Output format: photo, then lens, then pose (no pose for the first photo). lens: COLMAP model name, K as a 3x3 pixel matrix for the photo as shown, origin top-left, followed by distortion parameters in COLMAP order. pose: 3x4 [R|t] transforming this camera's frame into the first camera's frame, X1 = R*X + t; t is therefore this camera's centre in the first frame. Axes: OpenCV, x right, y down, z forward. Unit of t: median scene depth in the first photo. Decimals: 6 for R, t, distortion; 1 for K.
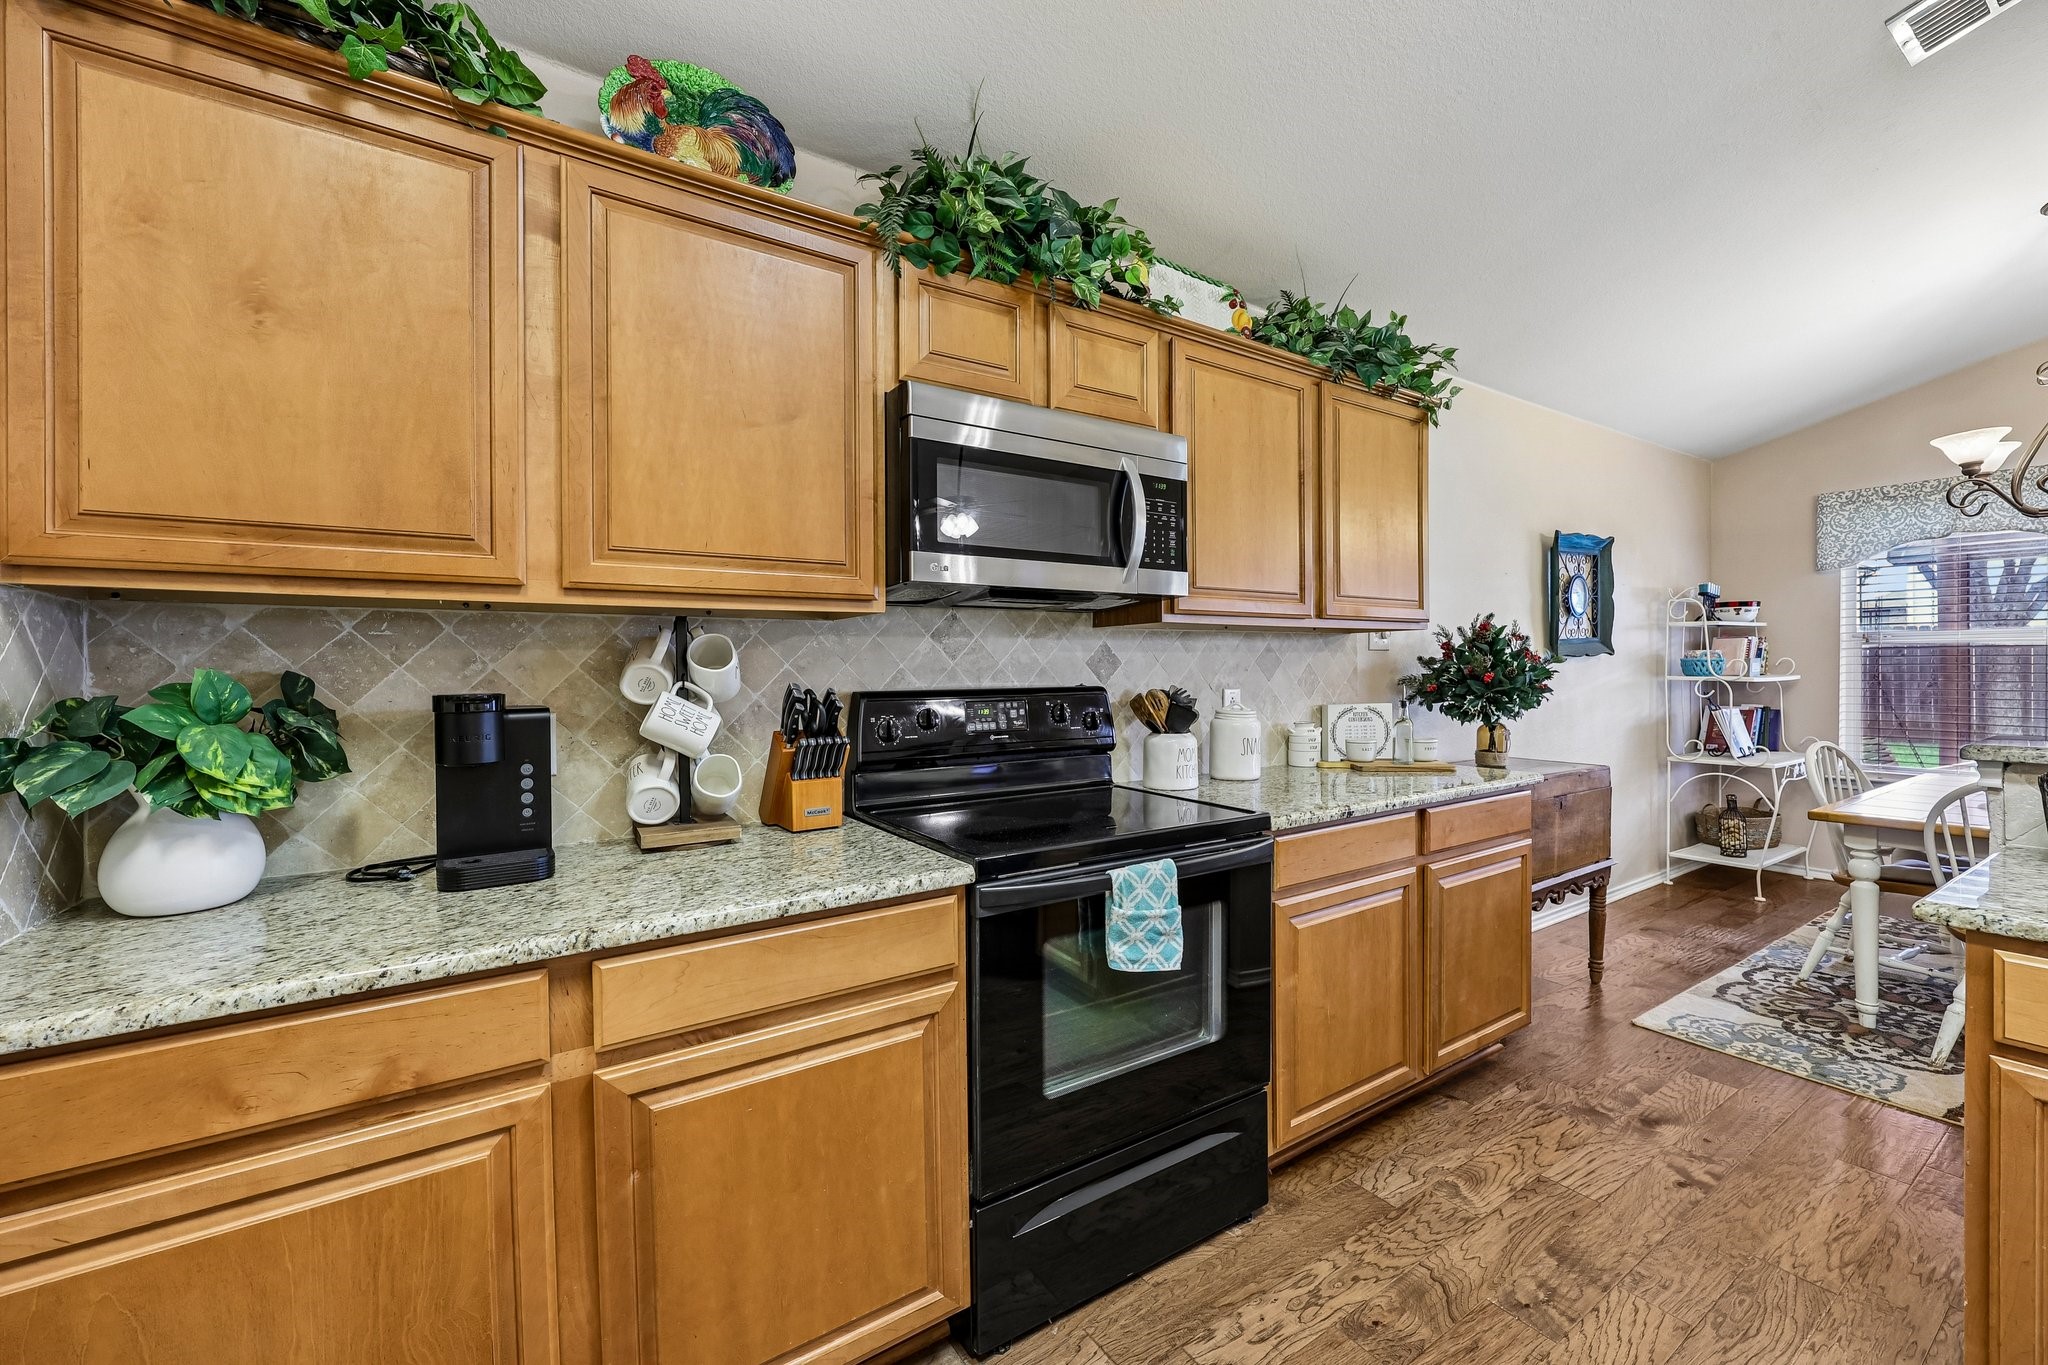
lens RADIAL K [[819.7, 0, 1025.5], [0, 819.7, 678.8], [0, 0, 1]] dist [0.001141, 0.000188]
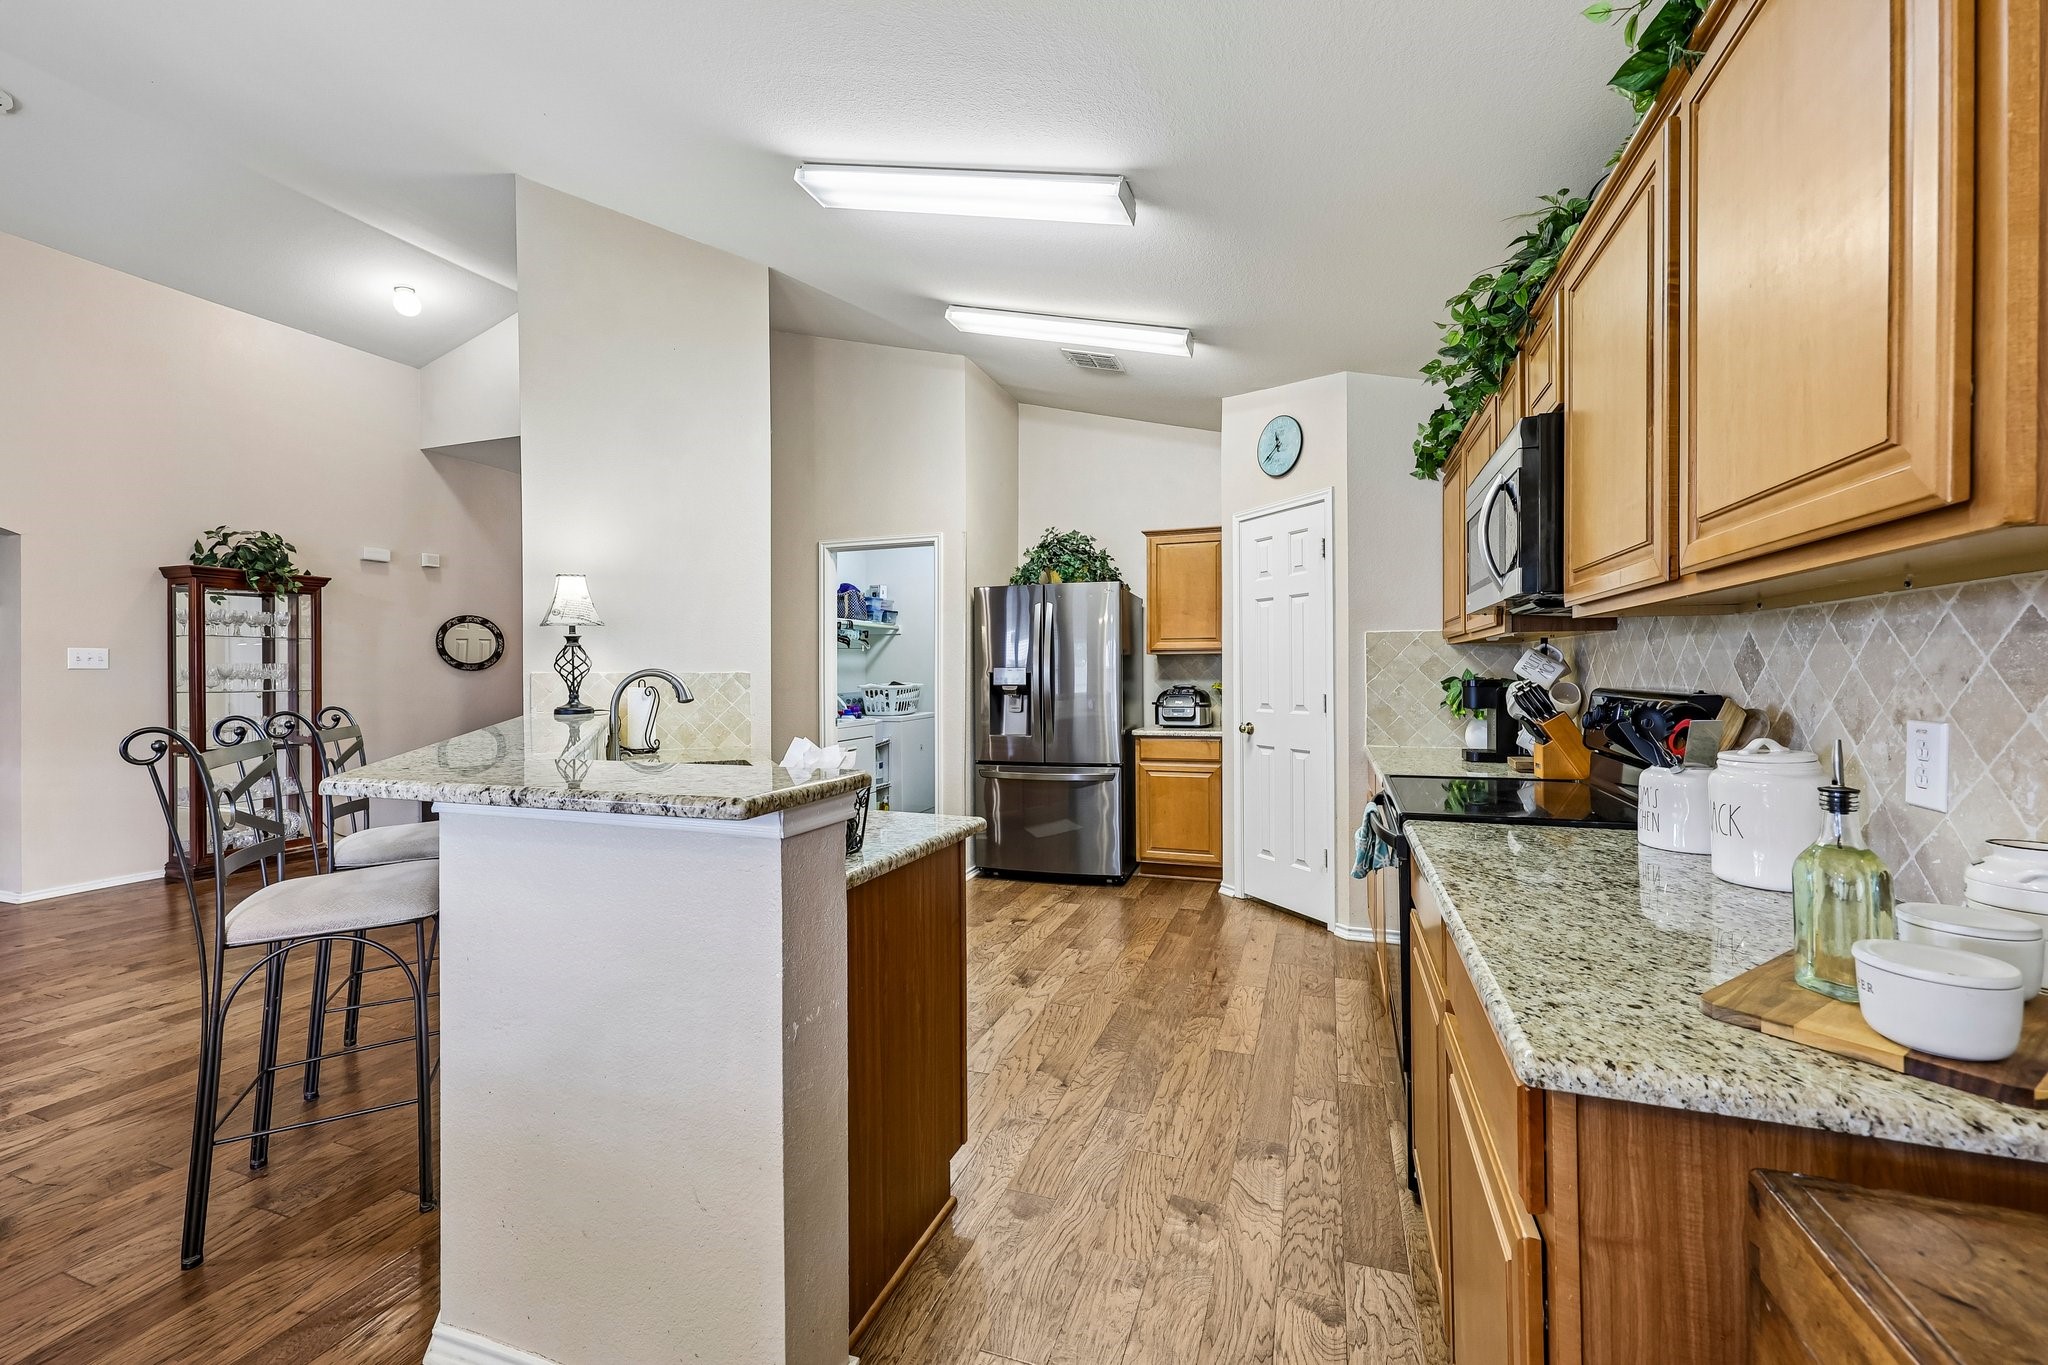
lens RADIAL K [[825.8, 0, 1024.0], [0, 825.8, 682.5], [0, 0, 1]] dist [0.001875, 0.000163]
pose [[-0.805927, 0.025964, -0.591446, 0.604973], [0.013316, 0.999580, 0.025735, -0.018009], [0.591866, 0.012864, -0.805934, 0.723911]]
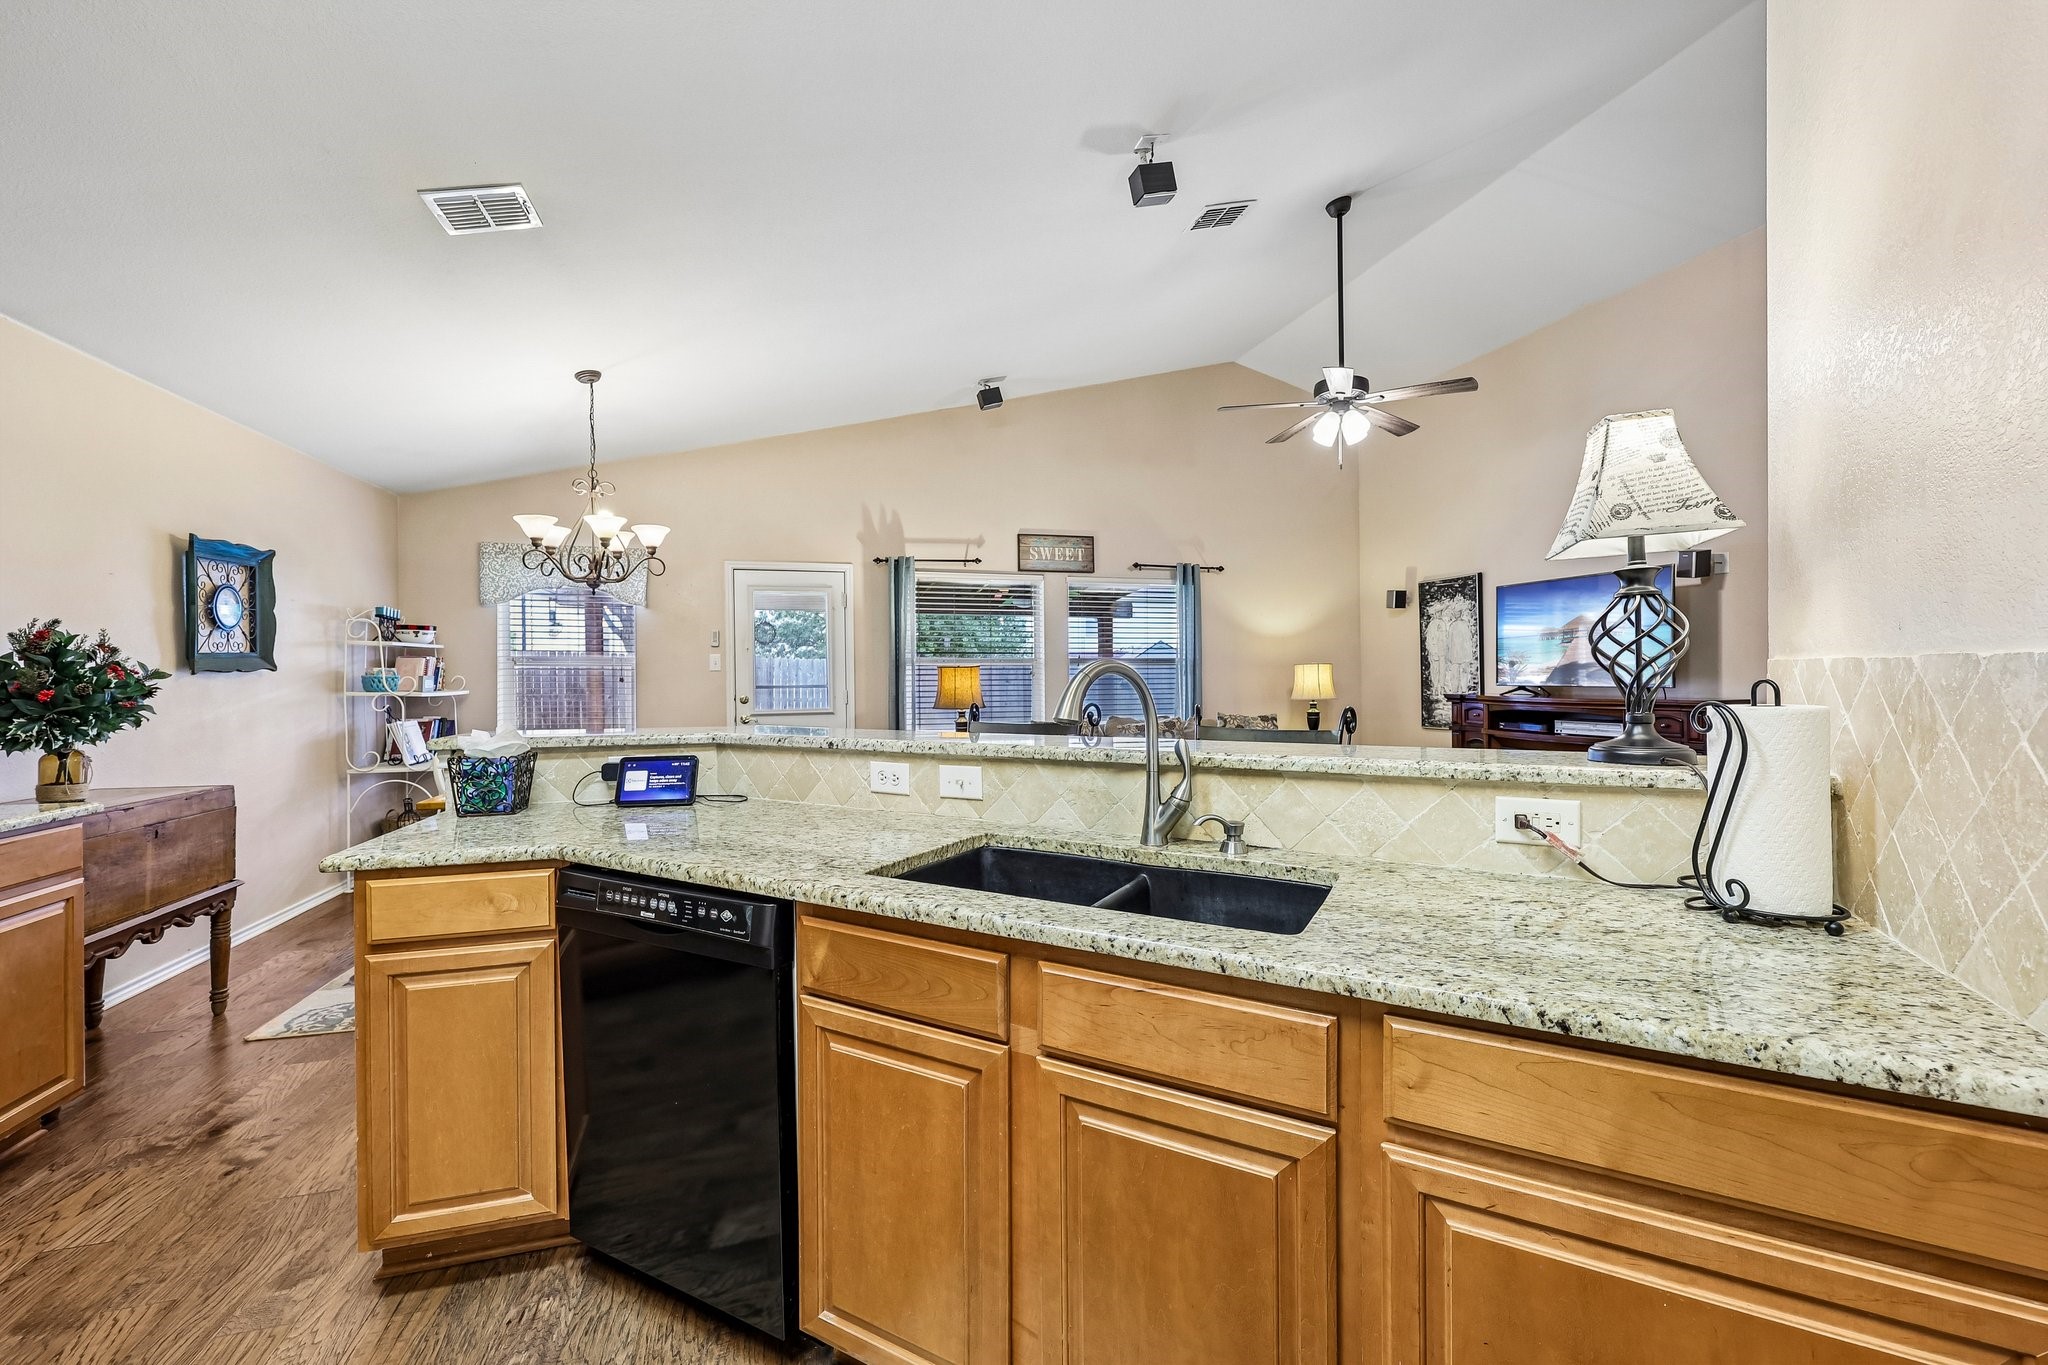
lens RADIAL K [[823.1, 0, 1032.1], [0, 823.1, 680.7], [0, 0, 1]] dist [-0.000321, -0.000216]
pose [[0.287923, 0.004979, 0.957641, 0.040005], [0.012227, 0.999886, -0.008875, 0.002318], [-0.957576, 0.014264, 0.287829, -0.151373]]
